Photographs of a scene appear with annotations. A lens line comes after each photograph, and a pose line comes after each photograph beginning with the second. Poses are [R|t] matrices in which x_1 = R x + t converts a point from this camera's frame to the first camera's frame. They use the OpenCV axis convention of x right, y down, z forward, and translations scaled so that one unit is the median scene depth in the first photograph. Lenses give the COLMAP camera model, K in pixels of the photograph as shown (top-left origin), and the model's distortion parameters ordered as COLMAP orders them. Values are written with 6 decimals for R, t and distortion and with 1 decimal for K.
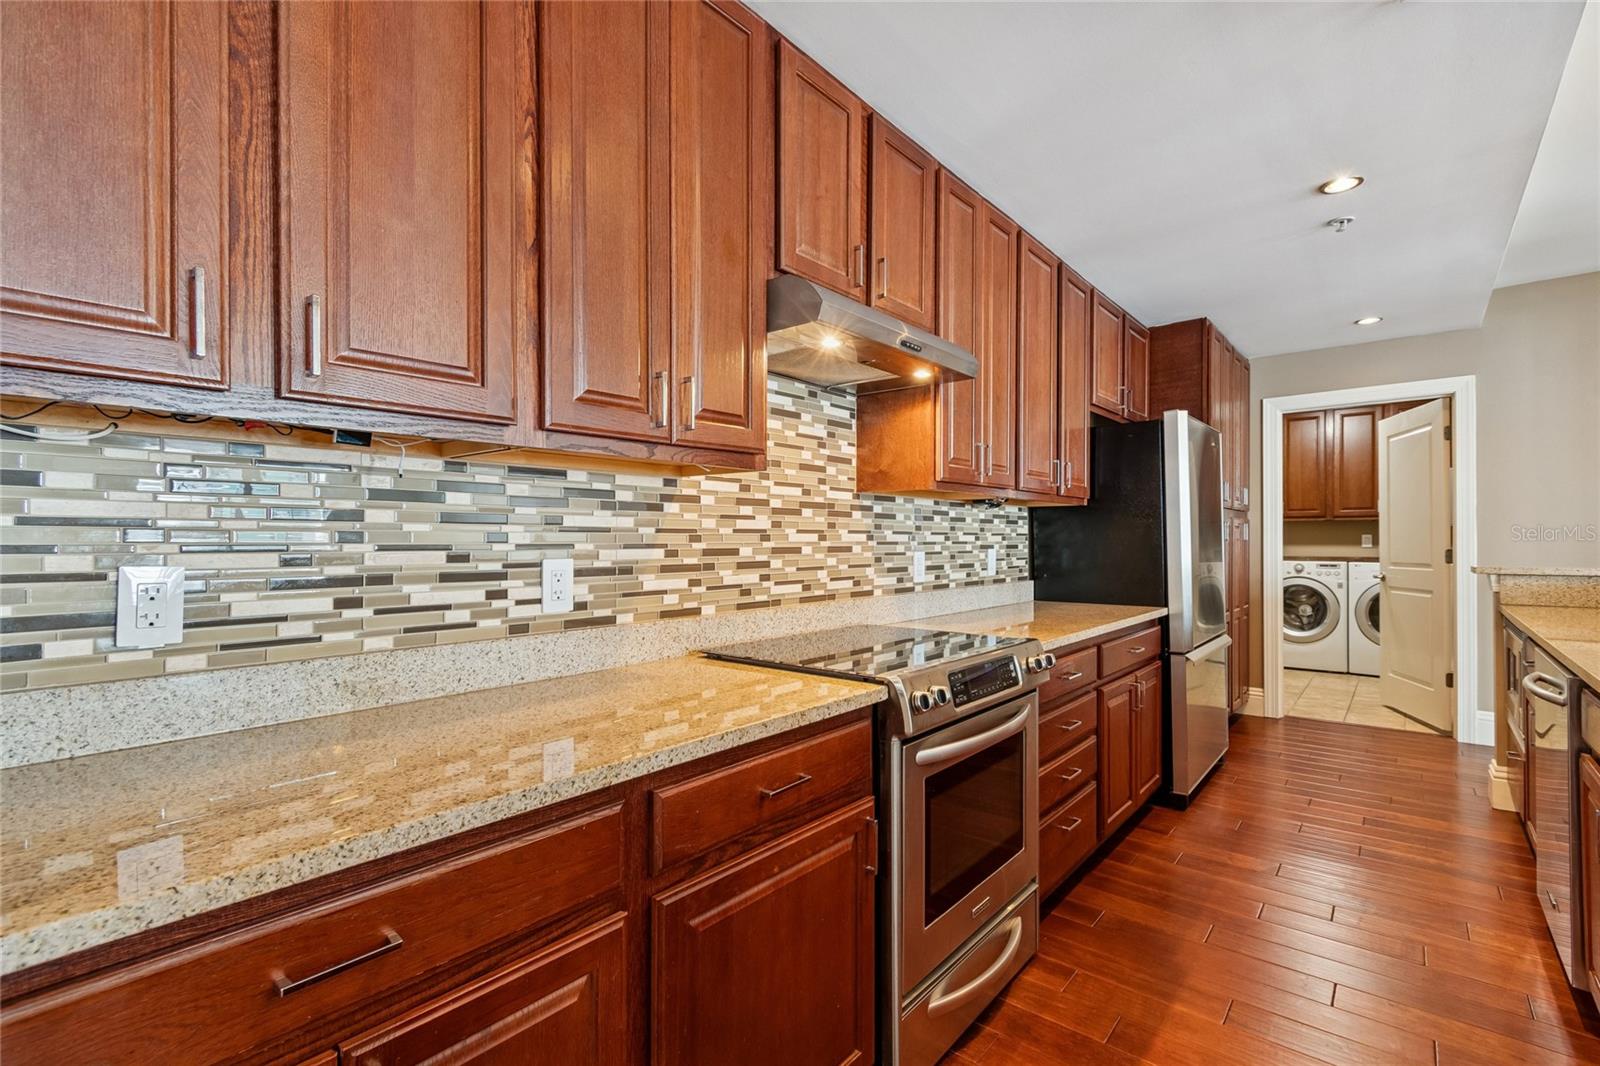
lens RADIAL K [[716.1, 0, 809.8], [0, 716.1, 539.7], [0, 0, 1]] dist [0.002157, 0.000148]
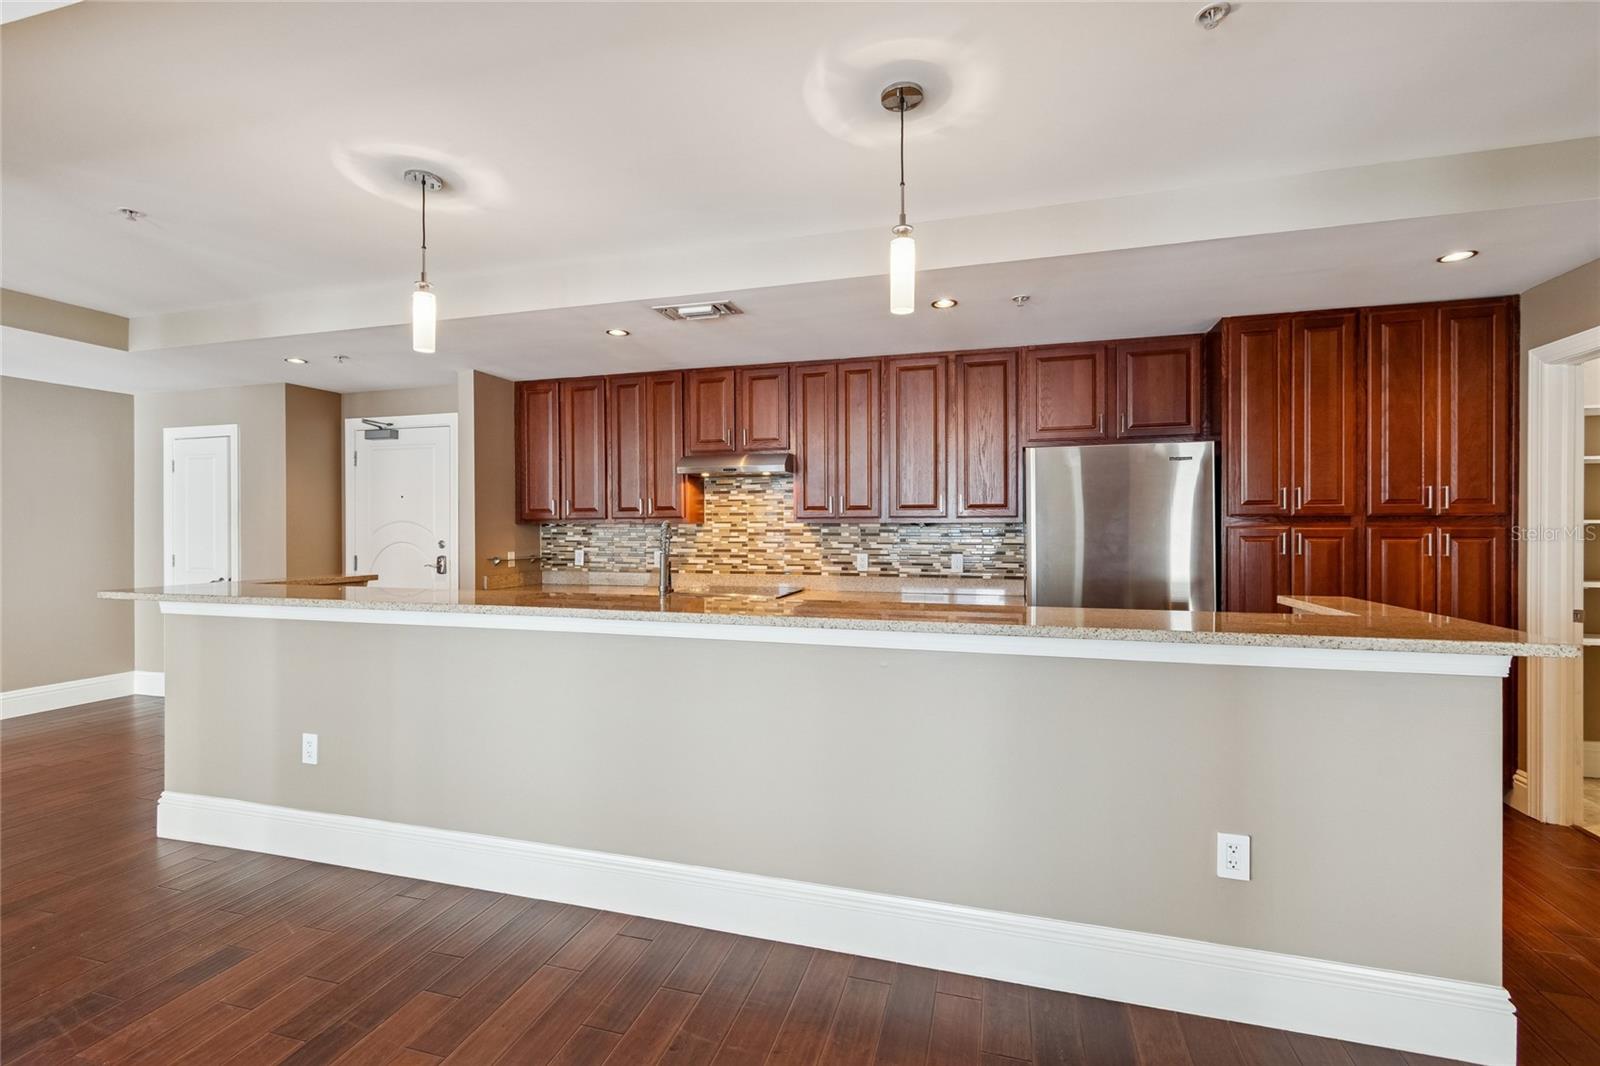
lens RADIAL K [[711.3, 0, 801.6], [0, 711.3, 526.0], [0, 0, 1]] dist [-0.000851, -0.000084]
pose [[0.401085, 0.001547, -0.916040, 1.820560], [0.001273, 0.999997, 0.002246, -0.059661], [0.916040, -0.002067, 0.401082, 0.176130]]
